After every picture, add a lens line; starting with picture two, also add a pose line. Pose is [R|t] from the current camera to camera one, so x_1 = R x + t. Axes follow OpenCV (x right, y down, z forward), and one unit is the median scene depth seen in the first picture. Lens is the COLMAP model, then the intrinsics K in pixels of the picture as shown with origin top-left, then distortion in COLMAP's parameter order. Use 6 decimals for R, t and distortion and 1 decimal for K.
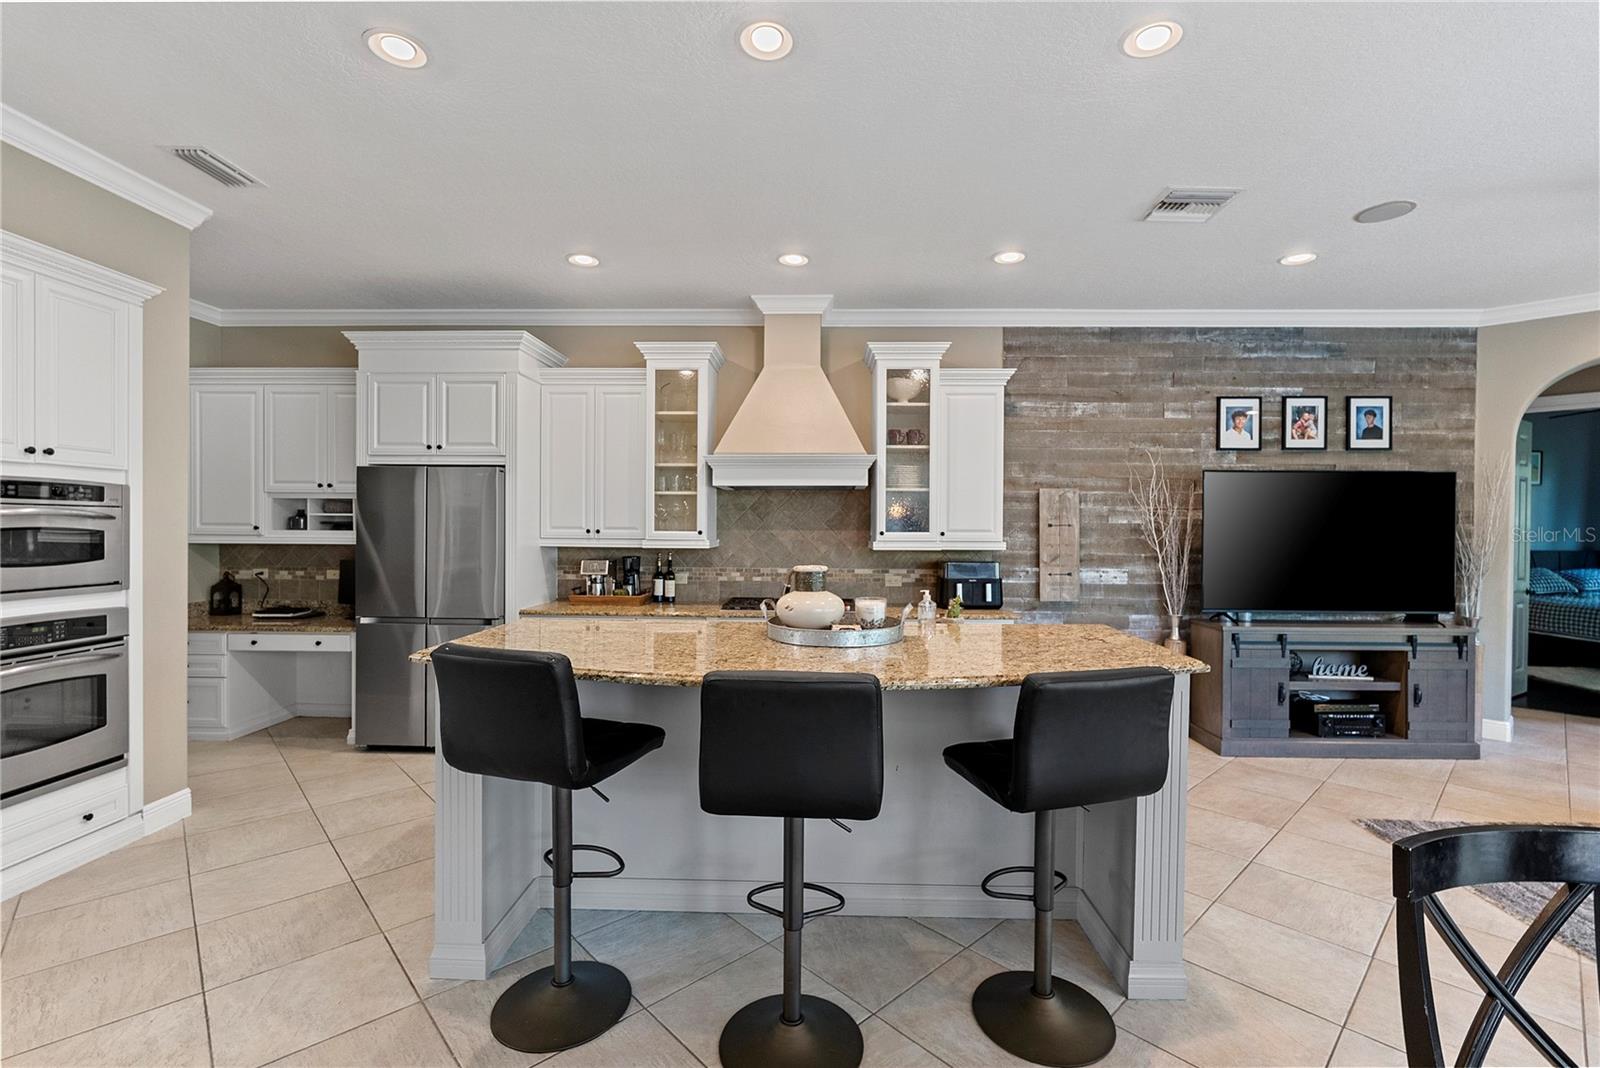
lens RADIAL K [[710.2, 0, 800.0], [0, 710.2, 534.0], [0, 0, 1]] dist [-0.003033, -0.000214]
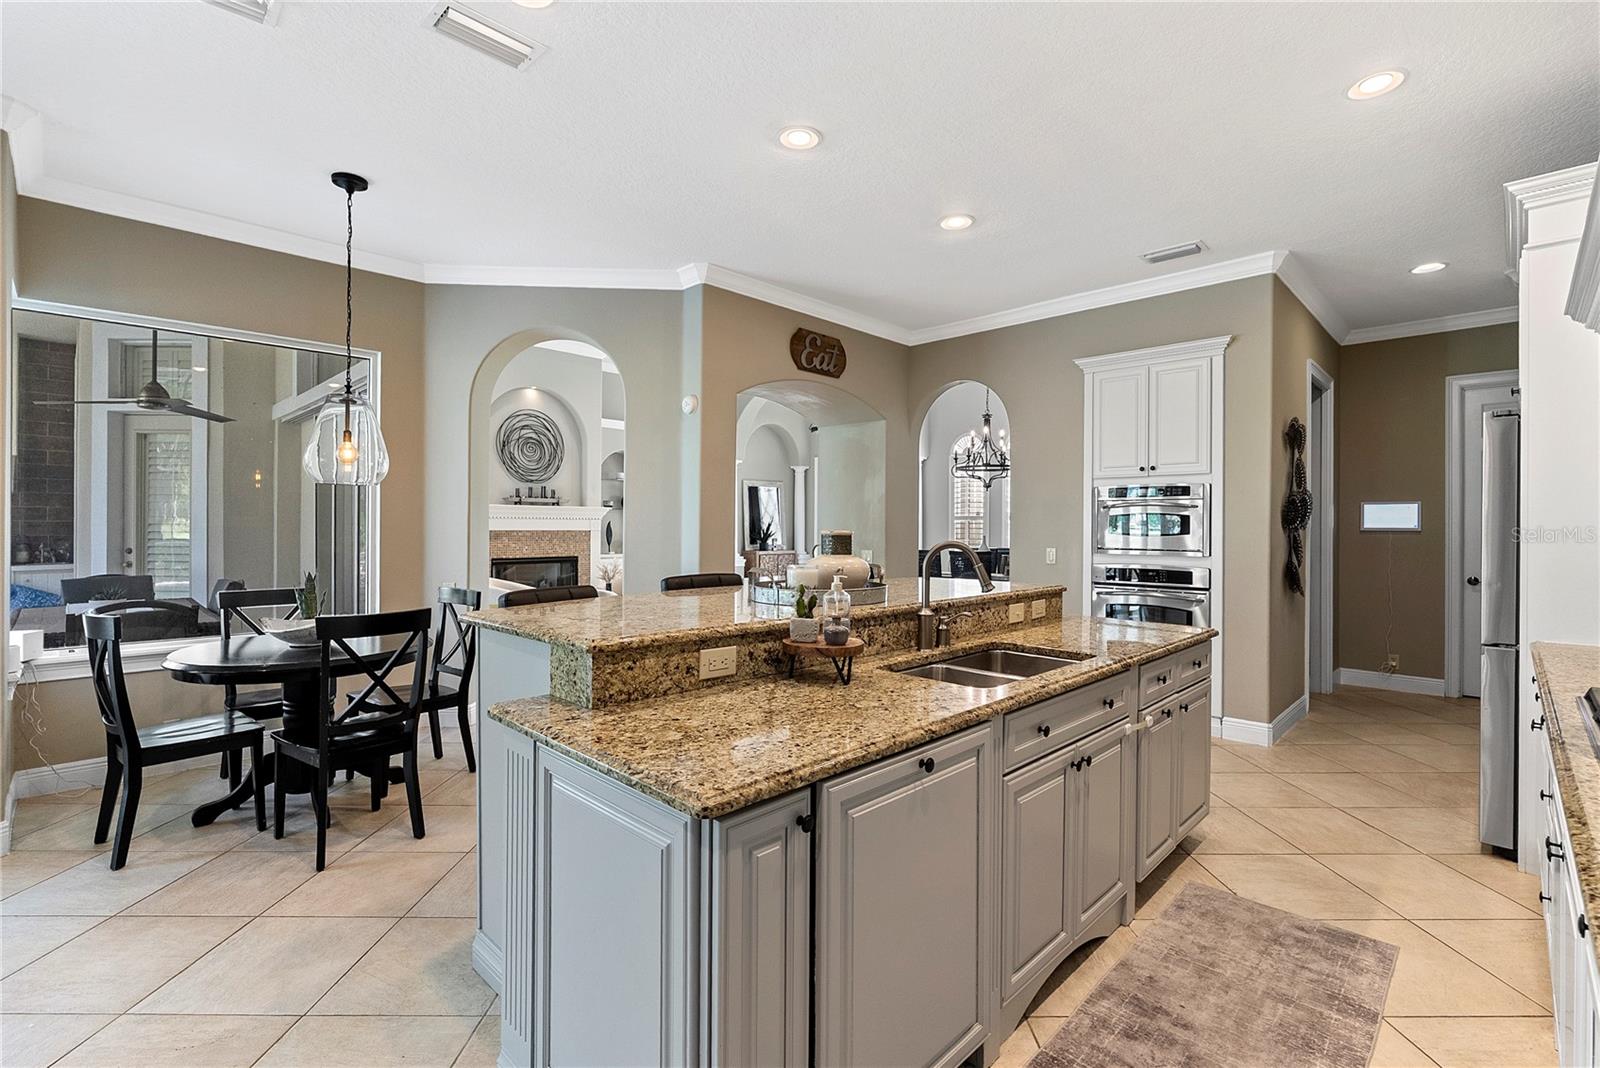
lens RADIAL K [[710.2, 0, 800.0], [0, 710.2, 534.0], [0, 0, 1]] dist [-0.003033, -0.000214]
pose [[-0.675327, -0.003824, -0.737508, 0.425336], [-0.018333, 0.999765, 0.011603, 0.019944], [0.737290, 0.021357, -0.675238, 0.867917]]
